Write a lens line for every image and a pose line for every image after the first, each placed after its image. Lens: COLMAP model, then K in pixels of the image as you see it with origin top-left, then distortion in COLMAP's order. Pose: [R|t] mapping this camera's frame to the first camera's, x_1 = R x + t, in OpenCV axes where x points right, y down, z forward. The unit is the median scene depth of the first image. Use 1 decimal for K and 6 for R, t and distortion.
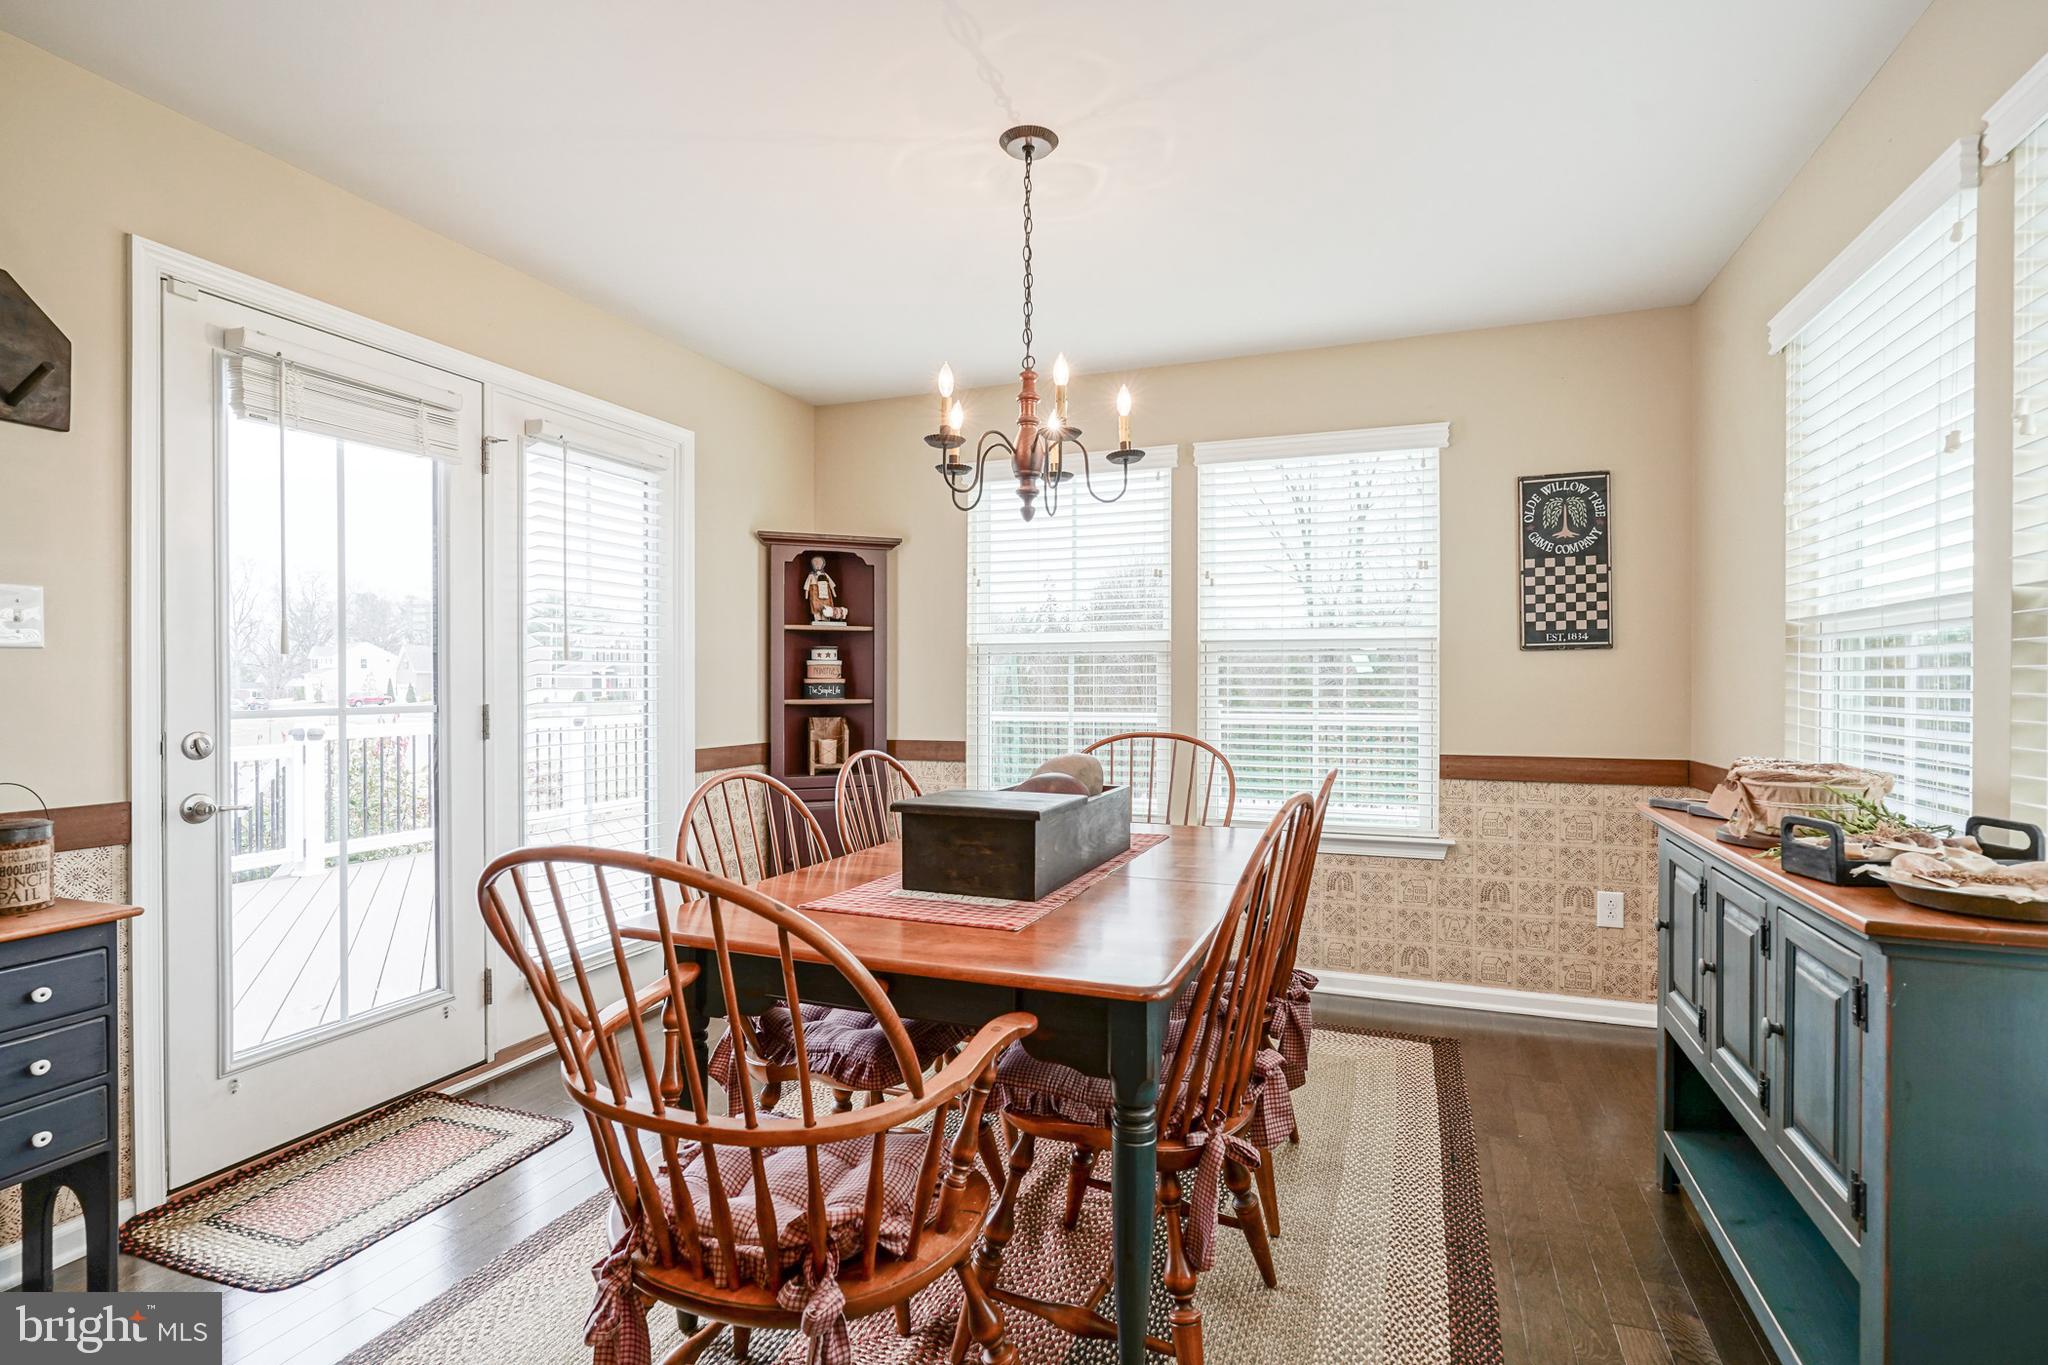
lens RADIAL K [[989.2, 0, 1023.2], [0, 989.2, 683.4], [0, 0, 1]] dist [-0.014518, 0.007676]
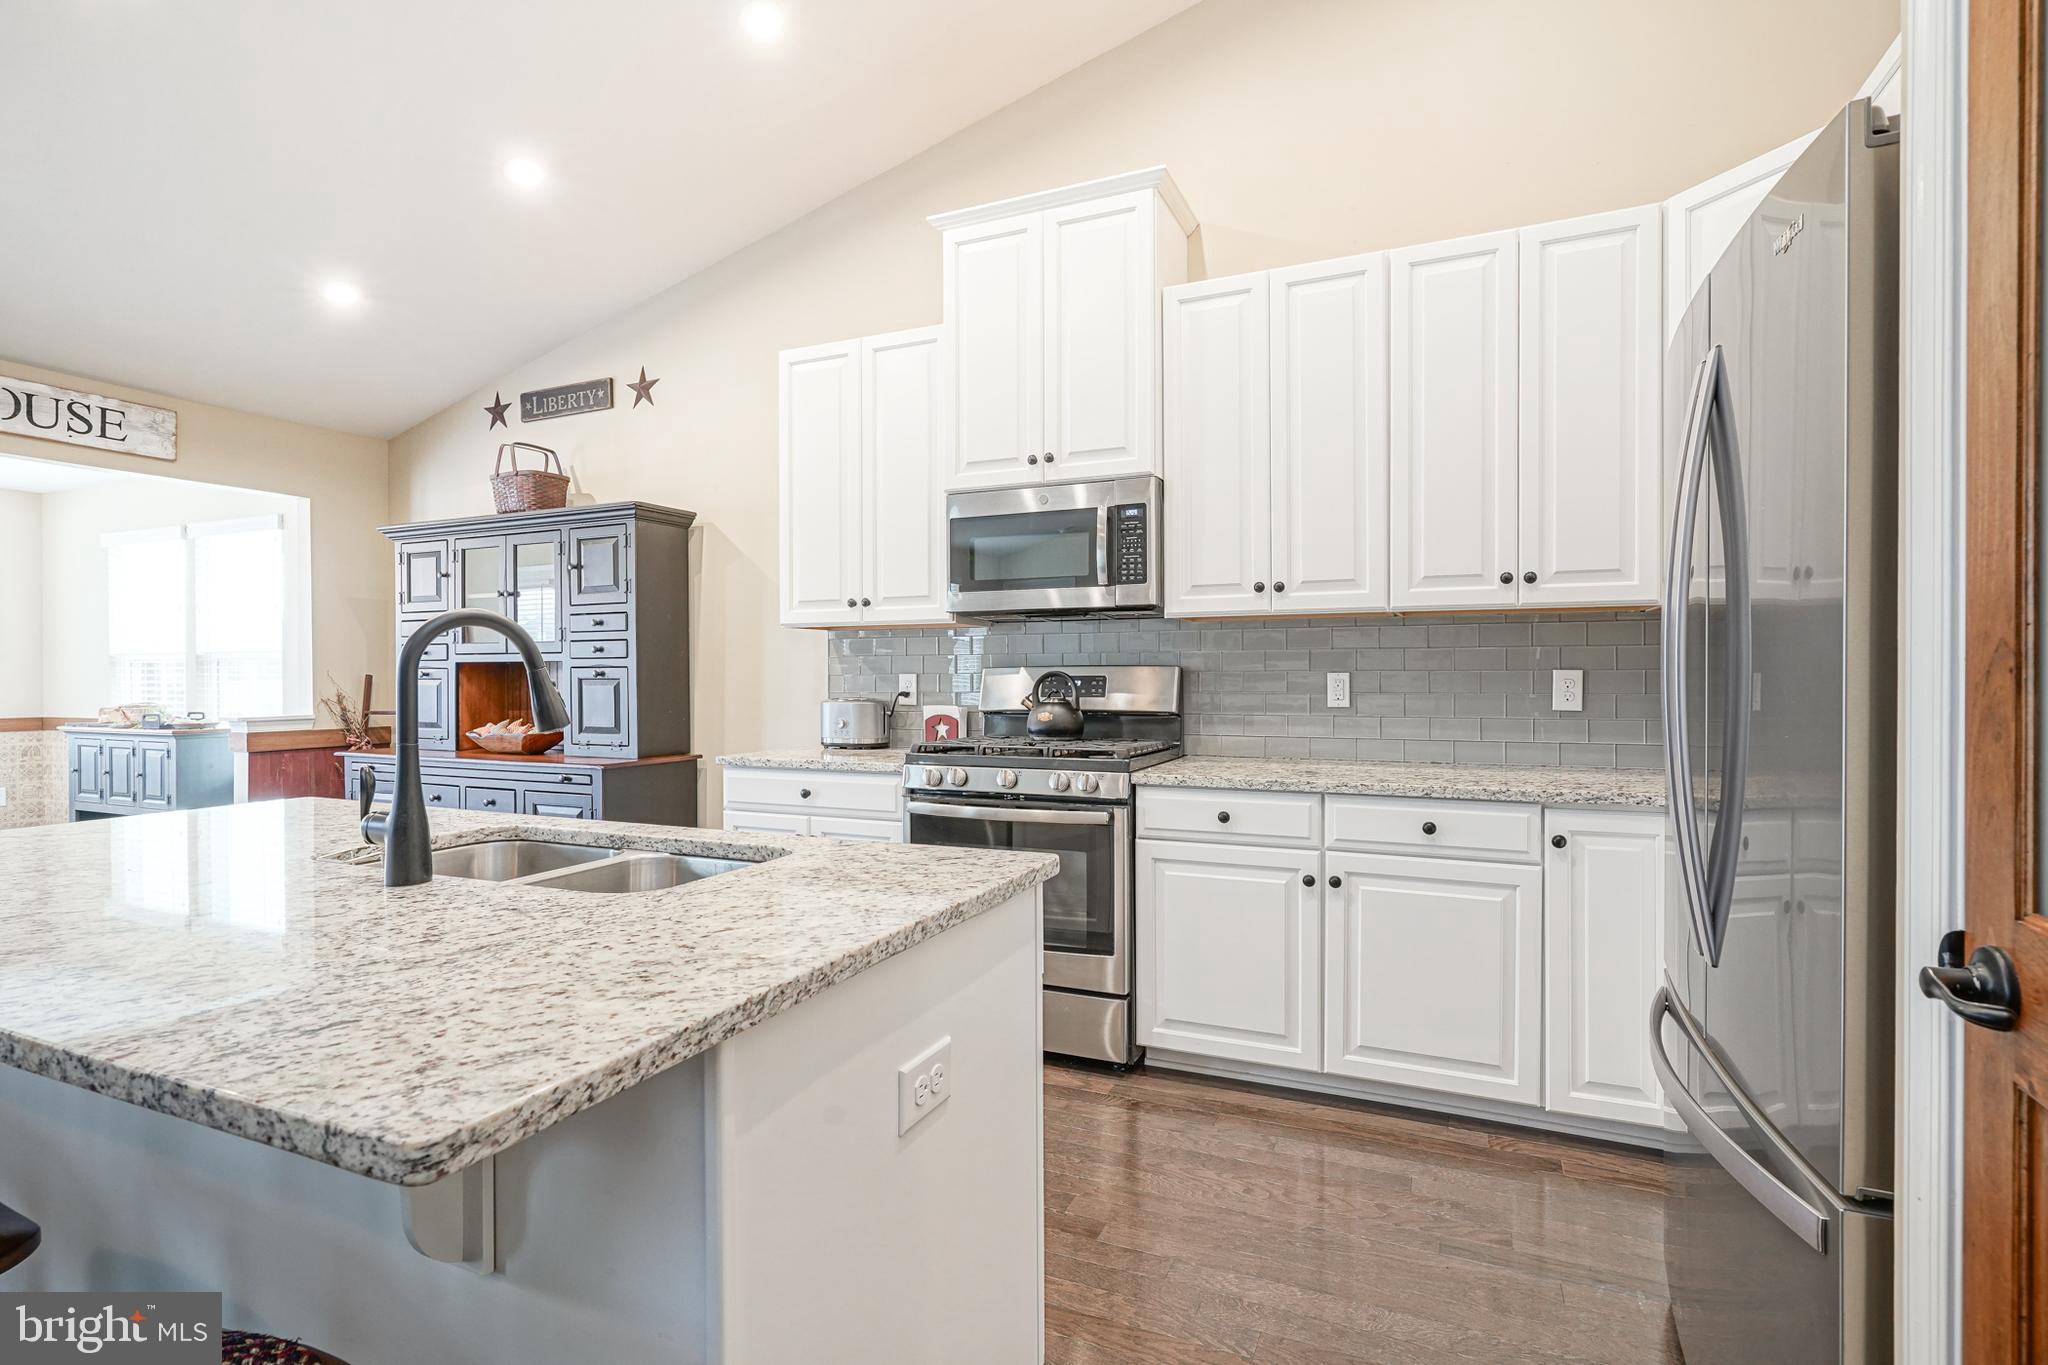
lens RADIAL K [[989.2, 0, 1041.5], [0, 989.2, 683.6], [0, 0, 1]] dist [-0.014518, 0.007676]
pose [[0.051752, -0.005874, 0.998643, -1.165391], [0.004980, 0.999972, 0.005623, 0.006919], [-0.998648, 0.004682, 0.051779, -1.094264]]
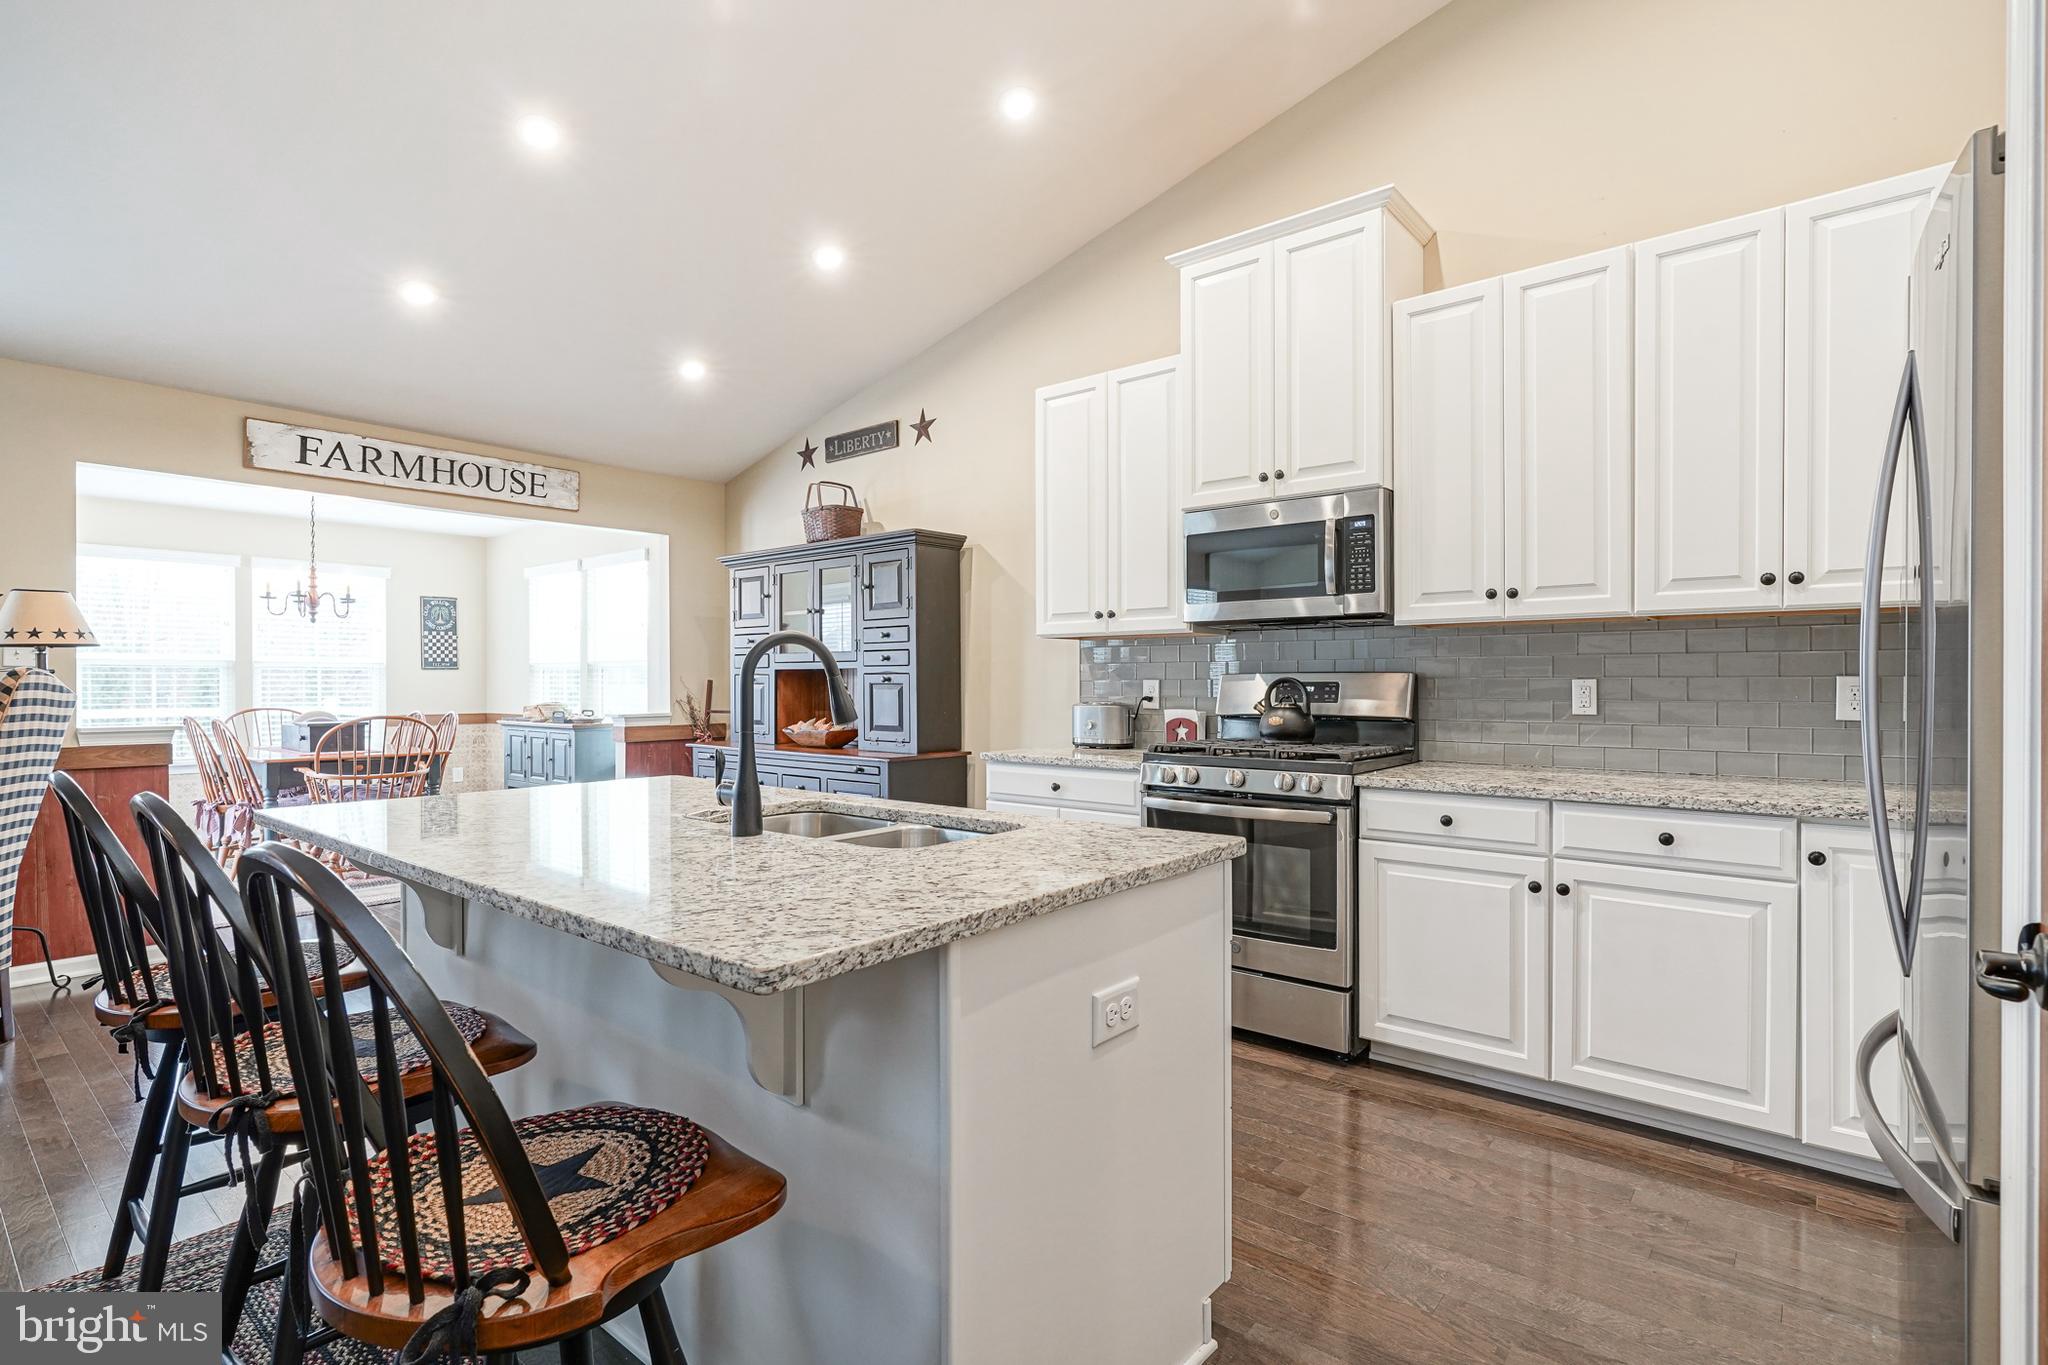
lens RADIAL K [[989.2, 0, 1030.5], [0, 989.2, 687.4], [0, 0, 1]] dist [-0.014518, 0.007676]
pose [[0.326977, -0.003693, 0.945025, -1.234316], [0.002968, 0.999991, 0.002881, 0.006845], [-0.945028, 0.001862, 0.326985, -1.136726]]
